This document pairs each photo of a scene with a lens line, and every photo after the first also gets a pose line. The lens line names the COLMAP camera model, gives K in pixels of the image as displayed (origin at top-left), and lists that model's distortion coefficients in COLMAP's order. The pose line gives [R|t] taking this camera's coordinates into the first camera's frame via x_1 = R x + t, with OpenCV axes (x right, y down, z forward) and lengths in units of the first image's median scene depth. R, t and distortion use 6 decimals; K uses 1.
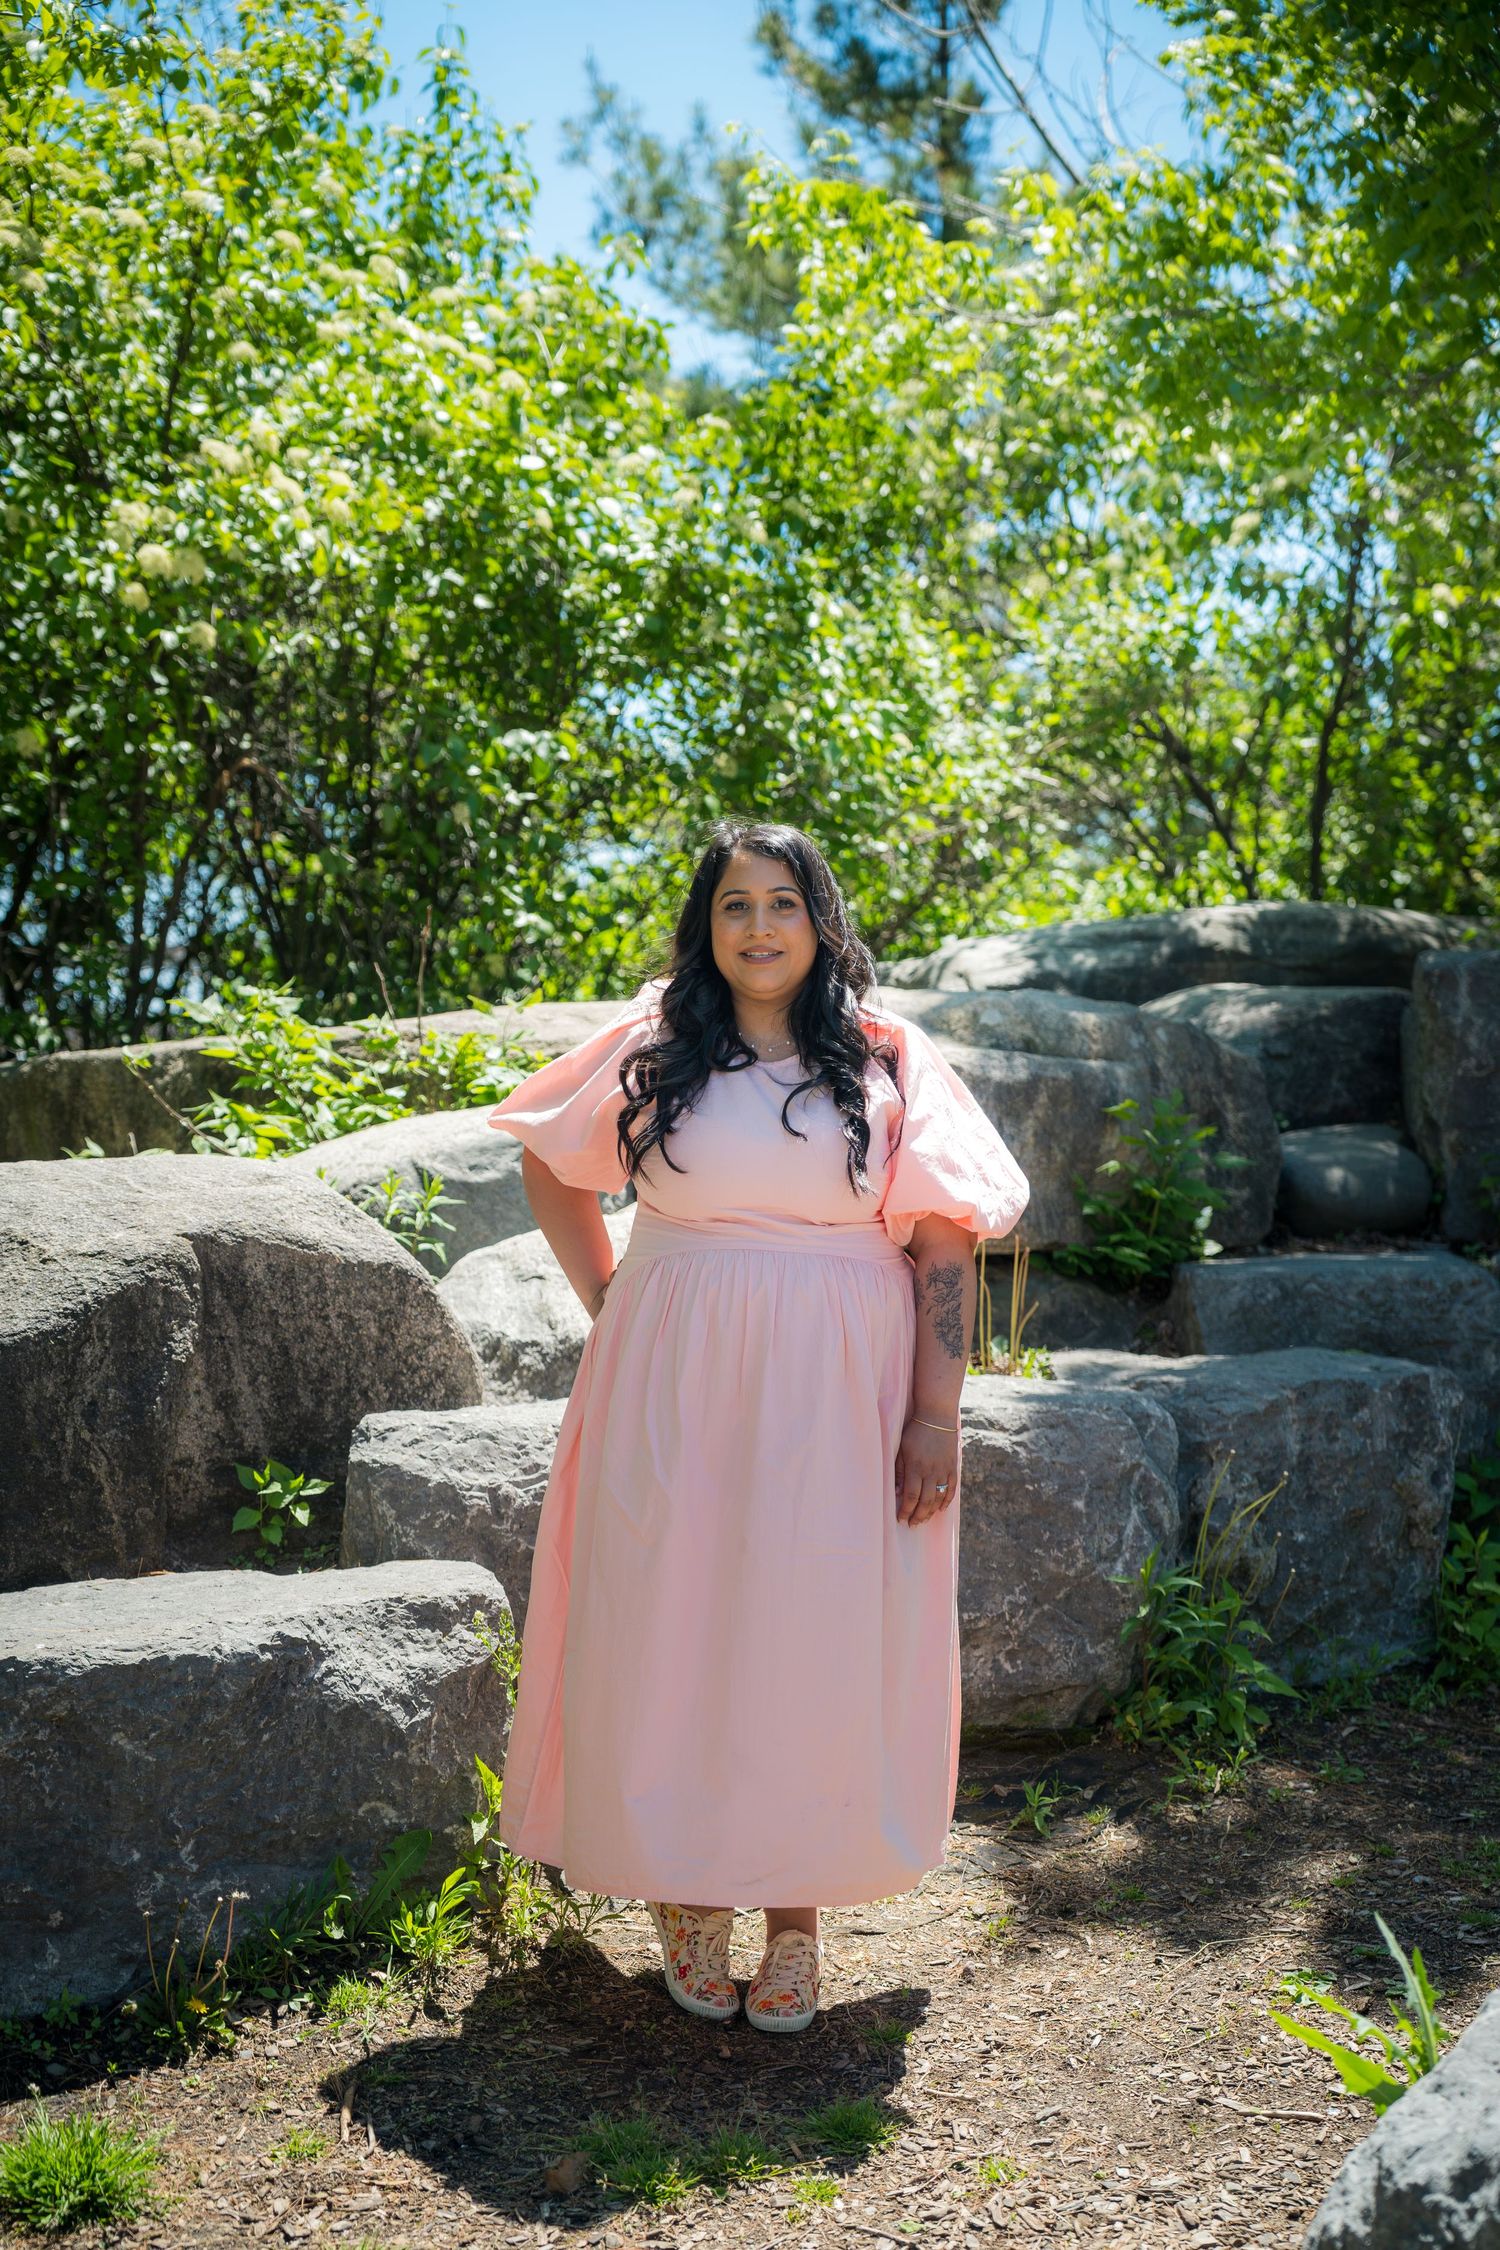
lens RADIAL K [[3397.7, 0, 771.4], [0, 3397.7, 1244.6], [0, 0, 1]] dist [0.178015, 0.016540]
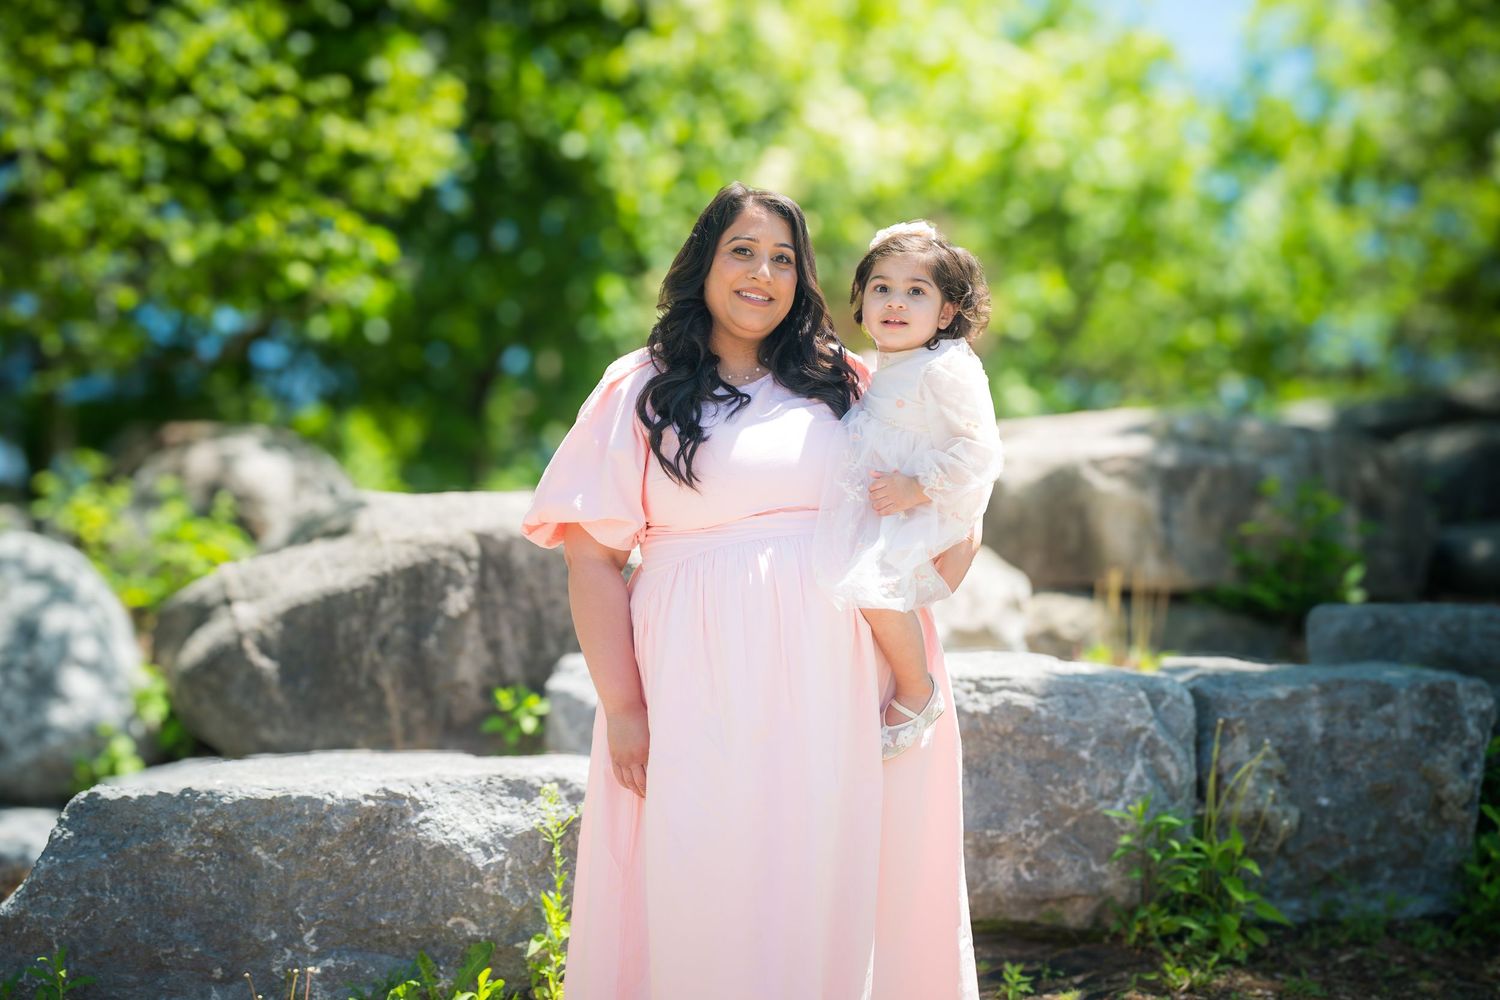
lens RADIAL K [[1832.2, 0, 743.3], [0, 1832.2, 553.8], [0, 0, 1]] dist [0.070724, 0.010233]
pose [[0.917684, 0.016411, -0.396971, 0.247823], [-0.043399, 0.997308, -0.059098, 0.047640], [0.394933, 0.071461, 0.915926, 0.305545]]
